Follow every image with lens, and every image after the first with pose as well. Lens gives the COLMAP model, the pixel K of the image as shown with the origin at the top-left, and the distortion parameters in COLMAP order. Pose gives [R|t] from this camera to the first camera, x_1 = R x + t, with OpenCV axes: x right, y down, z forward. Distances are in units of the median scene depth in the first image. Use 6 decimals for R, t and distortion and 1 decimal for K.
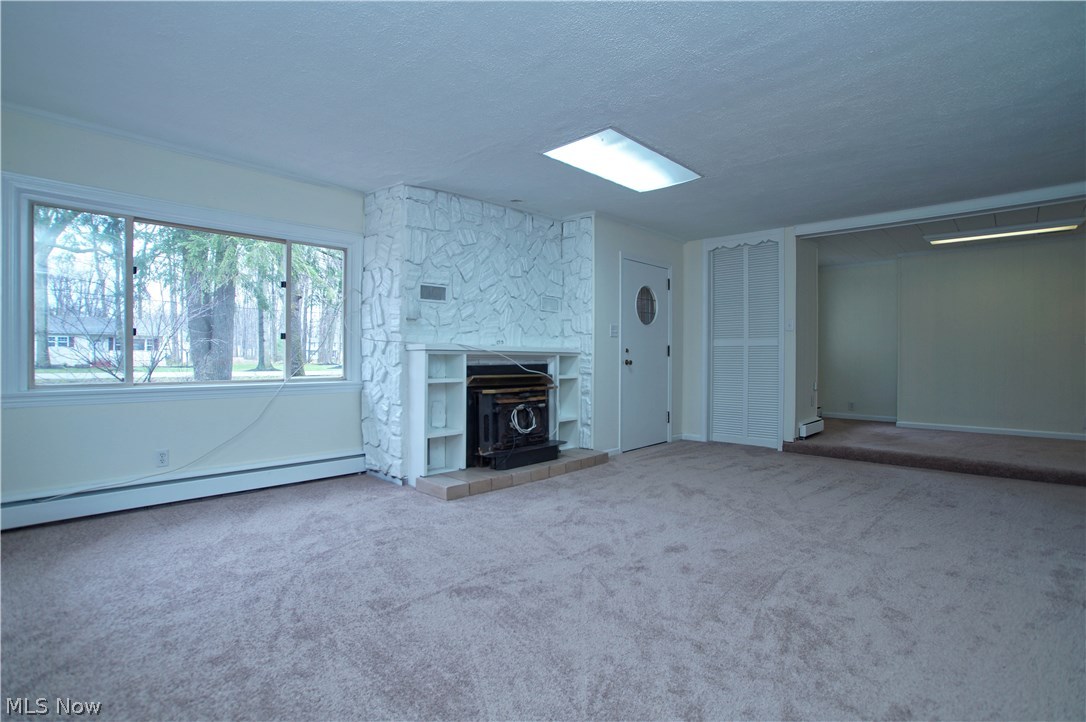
lens RADIAL K [[528.0, 0, 543.0], [0, 528.0, 361.0], [0, 0, 1]] dist [-0.071767, 0.033800]
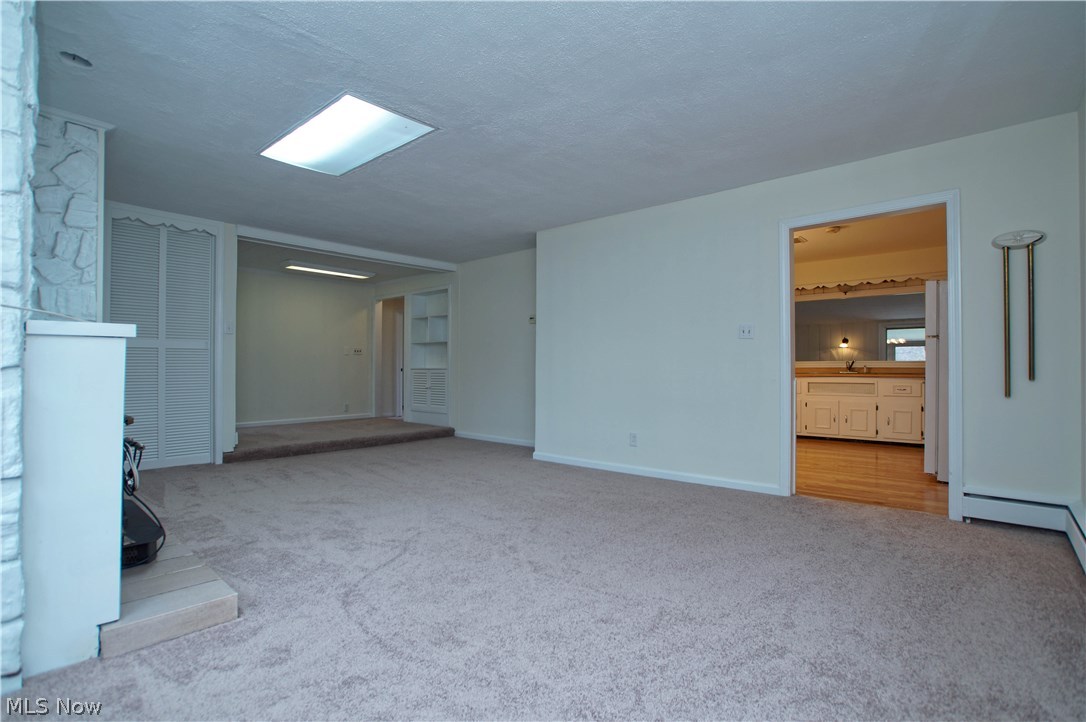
lens RADIAL K [[528.0, 0, 543.0], [0, 528.0, 361.0], [0, 0, 1]] dist [-0.071767, 0.033800]
pose [[-0.042347, 0.010169, 0.999051, -0.661460], [0.008660, 0.999914, -0.009810, 0.007141], [-0.999065, 0.008236, -0.042431, 0.641318]]
